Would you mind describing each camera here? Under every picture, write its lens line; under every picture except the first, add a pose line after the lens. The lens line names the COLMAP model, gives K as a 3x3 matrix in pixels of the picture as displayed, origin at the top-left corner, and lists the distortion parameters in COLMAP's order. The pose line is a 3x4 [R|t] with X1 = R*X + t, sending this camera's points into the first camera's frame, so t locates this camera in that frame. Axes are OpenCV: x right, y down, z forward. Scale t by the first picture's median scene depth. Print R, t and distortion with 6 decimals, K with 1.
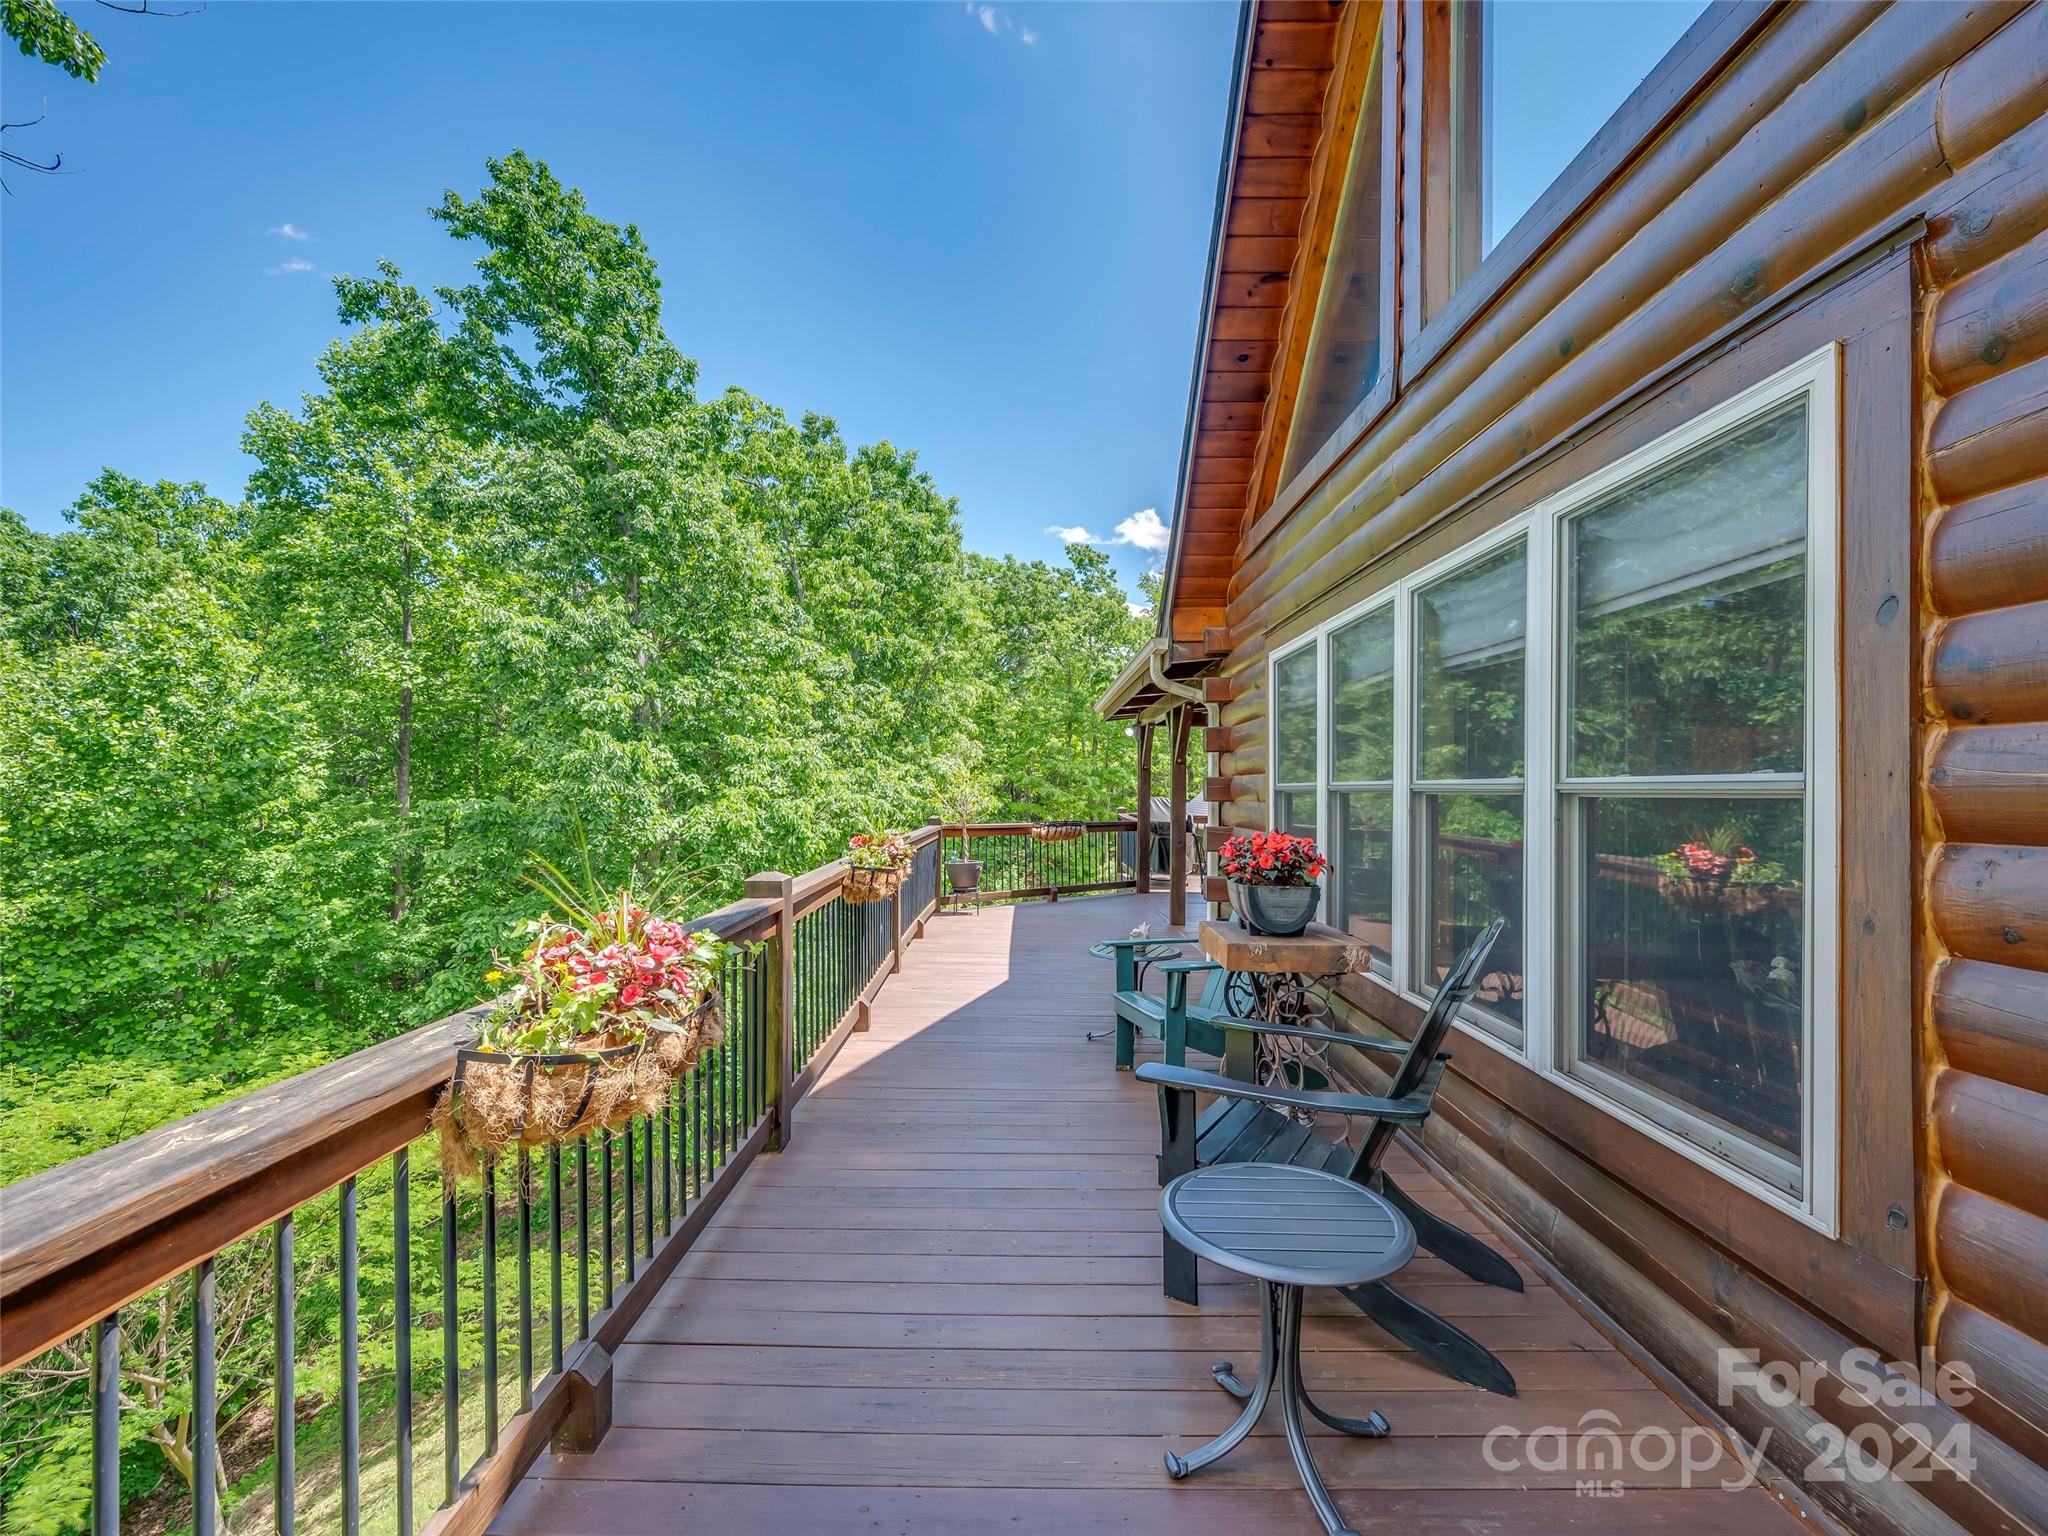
lens RADIAL K [[904.1, 0, 1038.0], [0, 904.1, 781.0], [0, 0, 1]] dist [-0.005122, 0.001010]
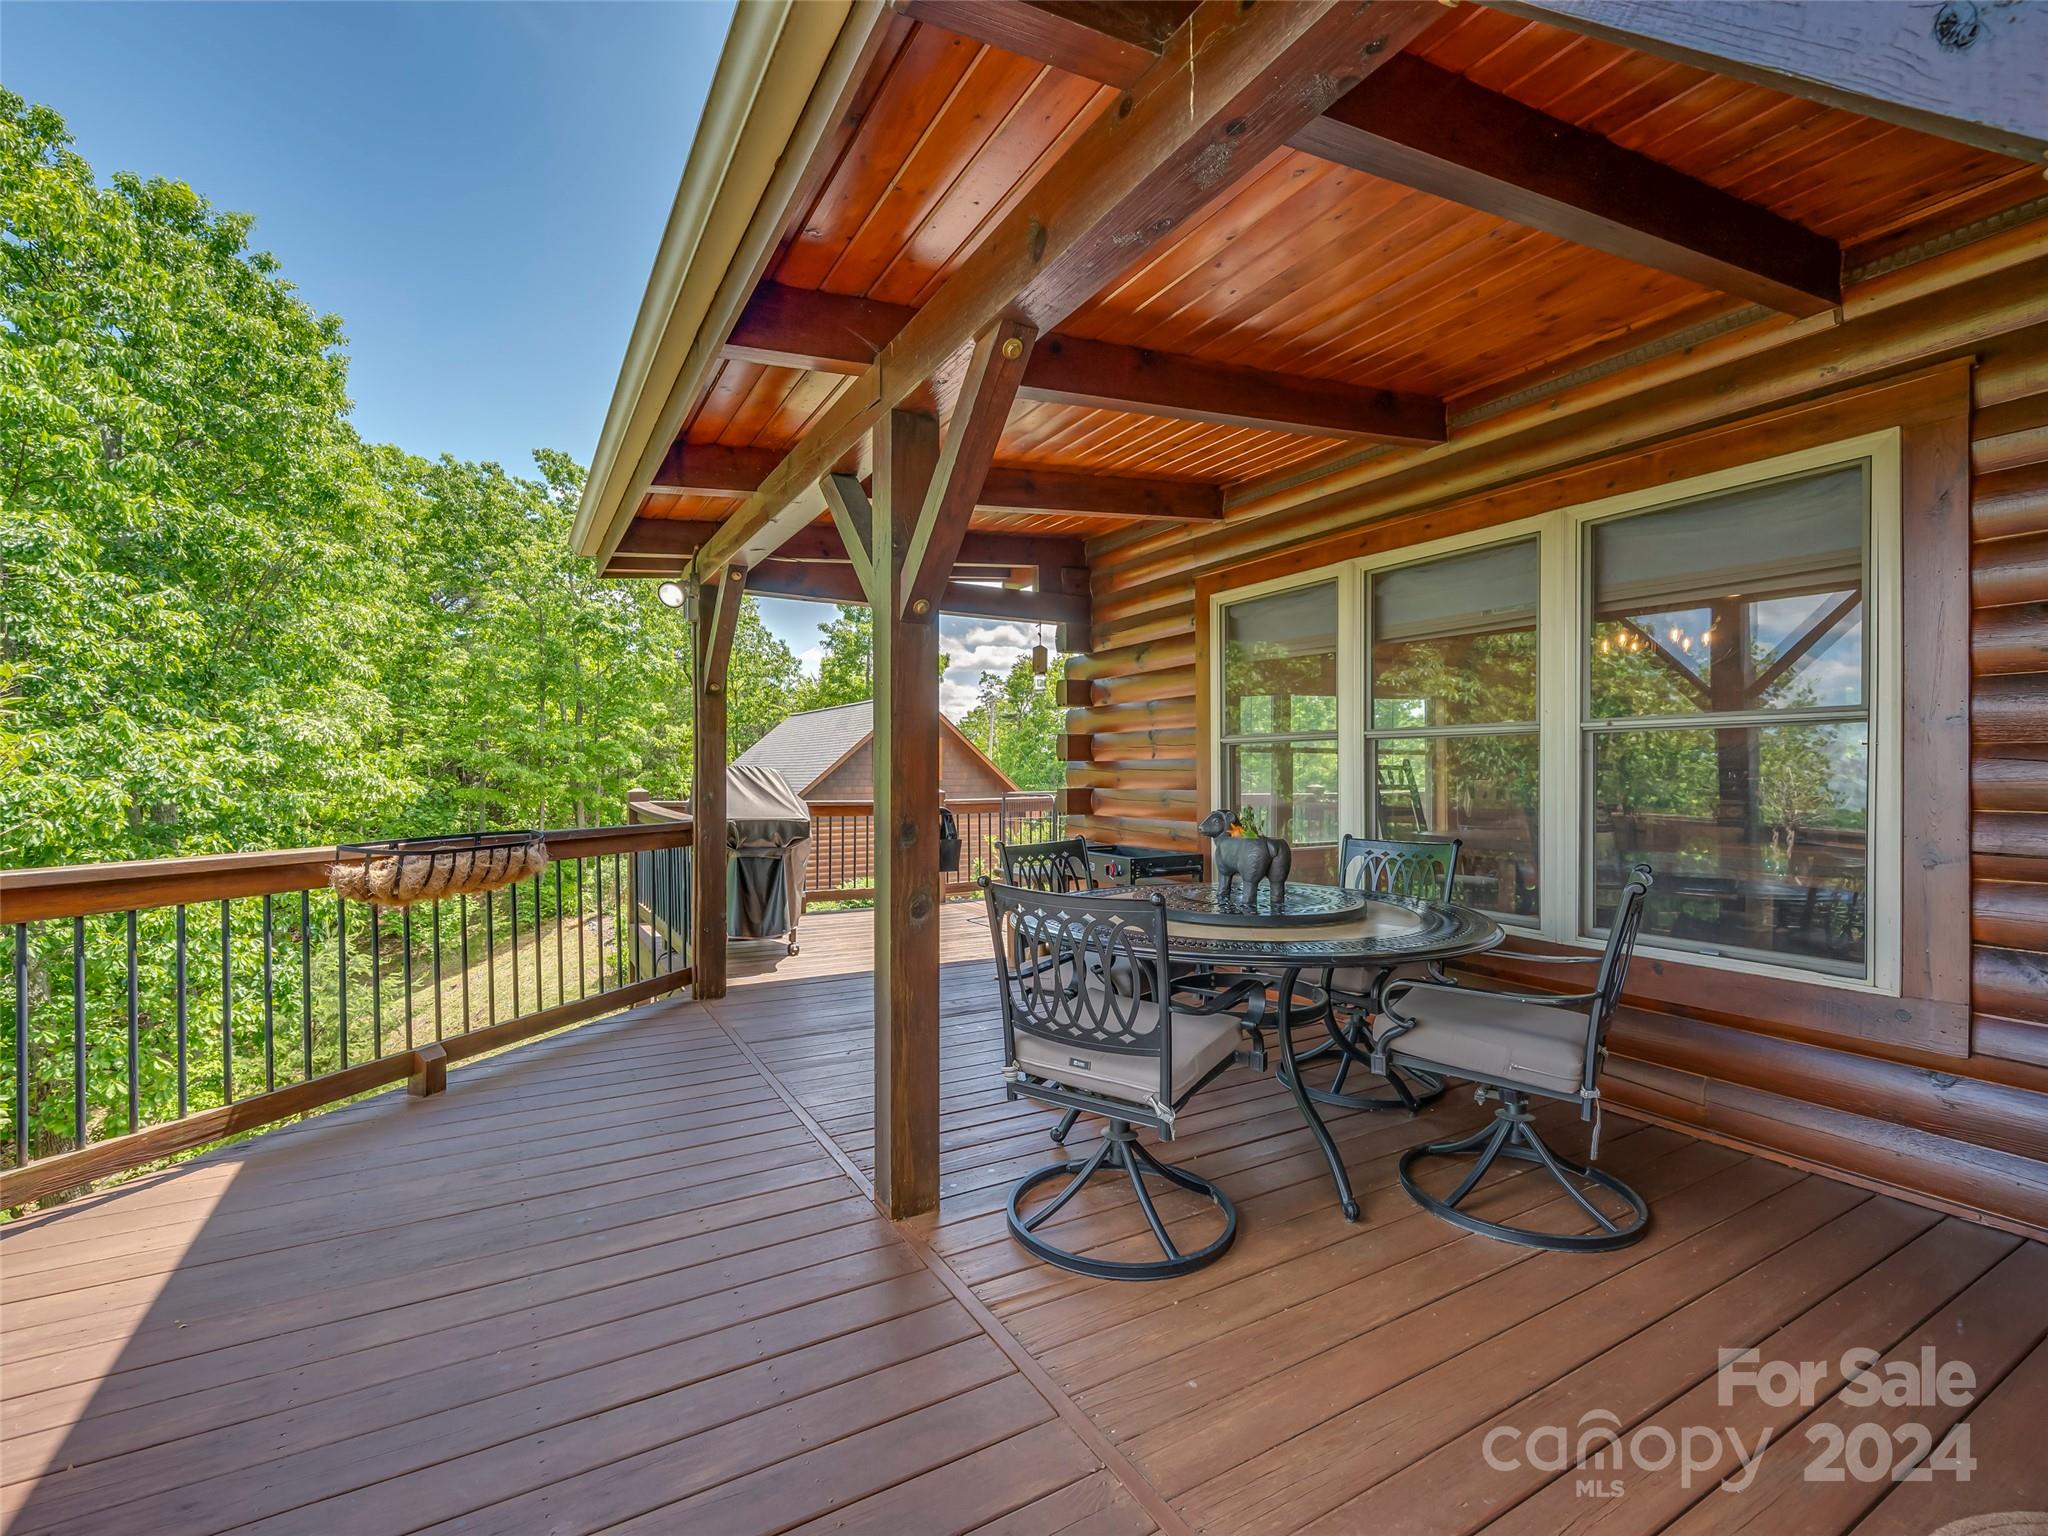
lens RADIAL K [[904.1, 0, 1019.5], [0, 904.1, 777.4], [0, 0, 1]] dist [-0.005122, 0.001010]
pose [[0.870120, -0.013552, 0.492654, 0.017624], [0.004931, 0.999811, 0.018793, 0.008218], [-0.492816, -0.013923, 0.870022, 0.265241]]
